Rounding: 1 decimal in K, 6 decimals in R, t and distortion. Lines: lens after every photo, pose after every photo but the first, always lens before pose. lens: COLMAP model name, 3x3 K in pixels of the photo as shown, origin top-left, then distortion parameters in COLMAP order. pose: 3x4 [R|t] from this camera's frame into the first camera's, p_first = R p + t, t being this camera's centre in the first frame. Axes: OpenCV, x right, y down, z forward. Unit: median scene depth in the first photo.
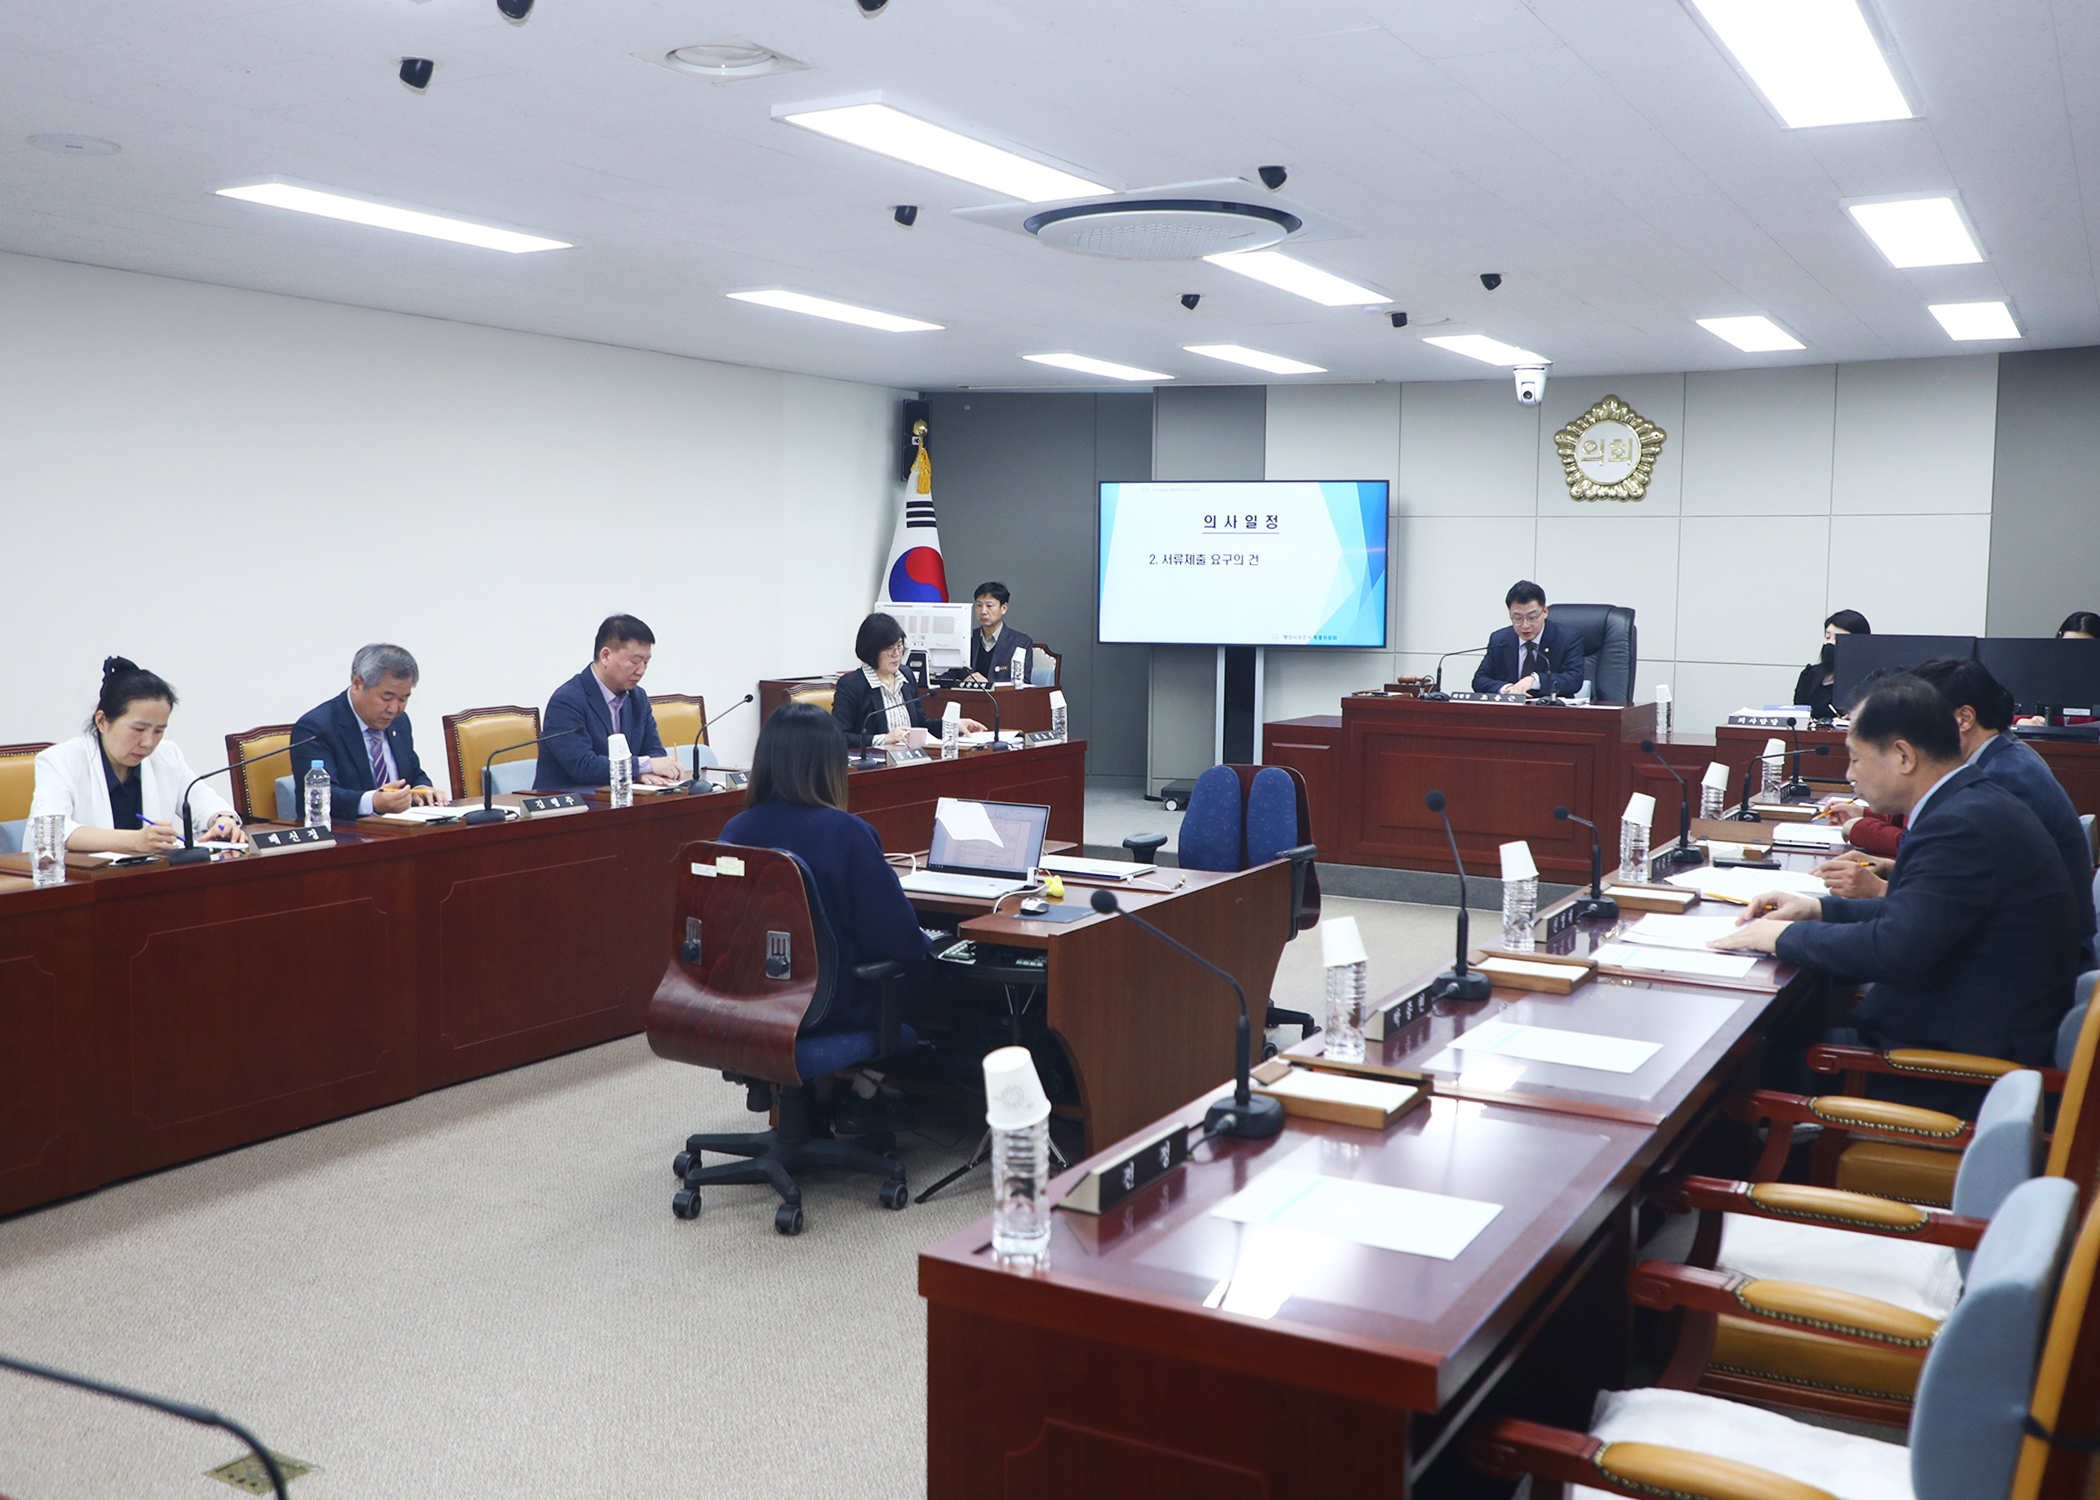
lens RADIAL K [[1879.6, 0, 1048.8], [0, 1879.6, 759.2], [0, 0, 1]] dist [-0.020353, -0.002585]
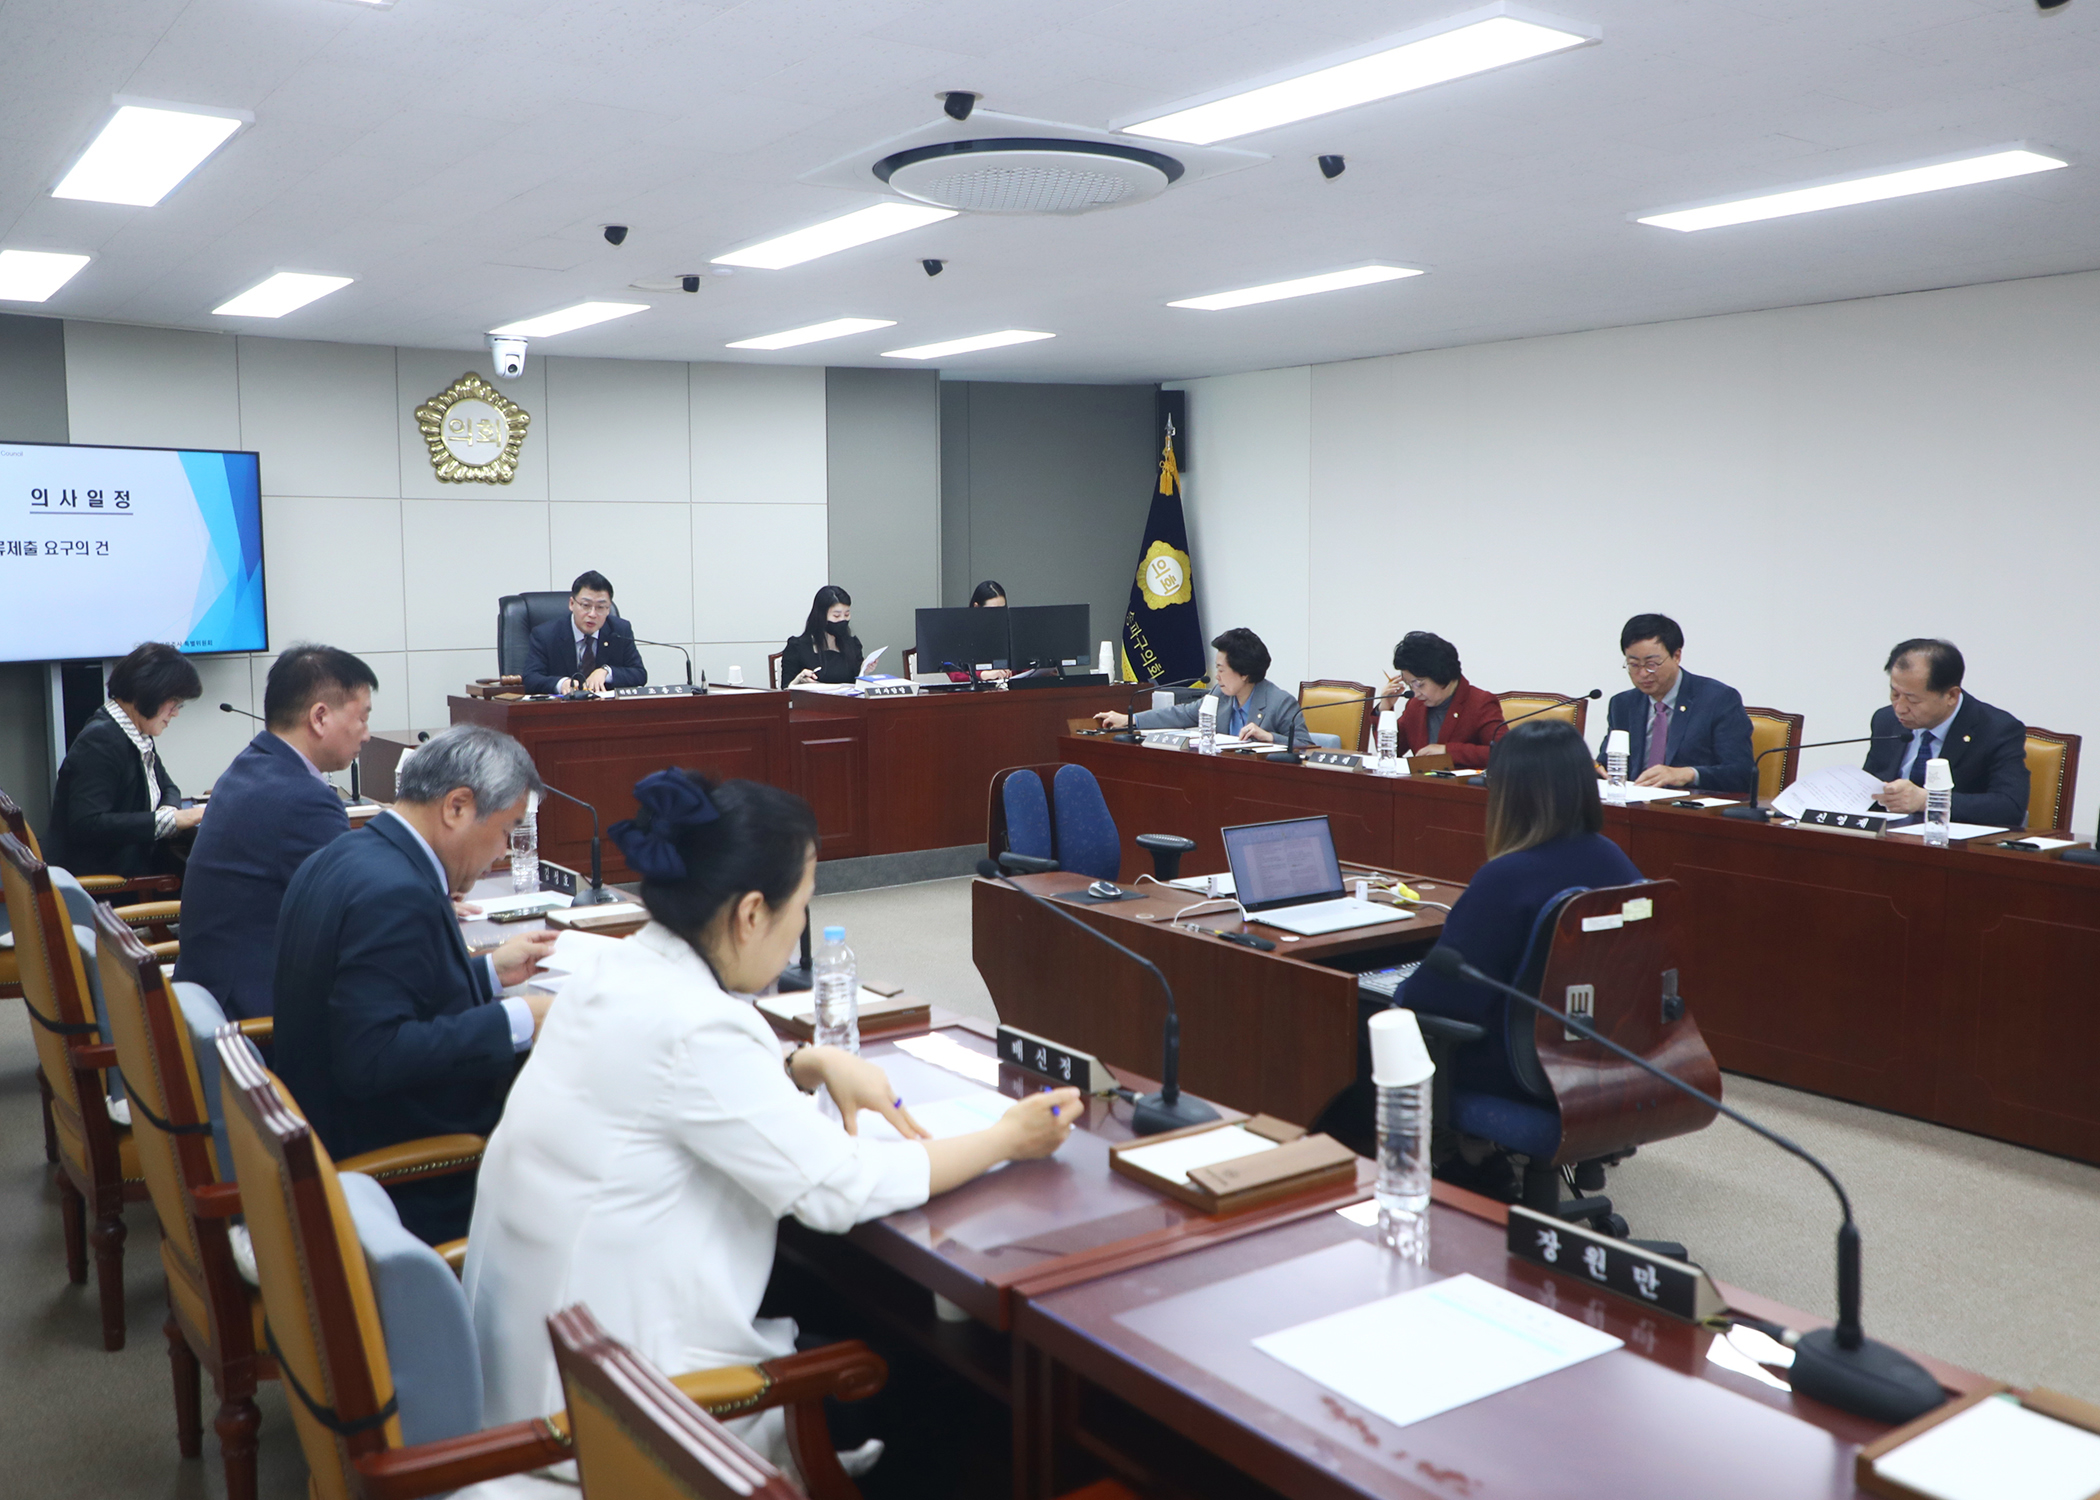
lens RADIAL K [[1879.6, 0, 1047.2], [0, 1879.6, 740.0], [0, 0, 1]] dist [-0.020353, -0.002585]
pose [[0.430445, -0.095478, 0.897553, -0.435589], [0.091062, 0.993910, 0.062057, -0.042369], [-0.898011, 0.055021, 0.436518, 0.339301]]
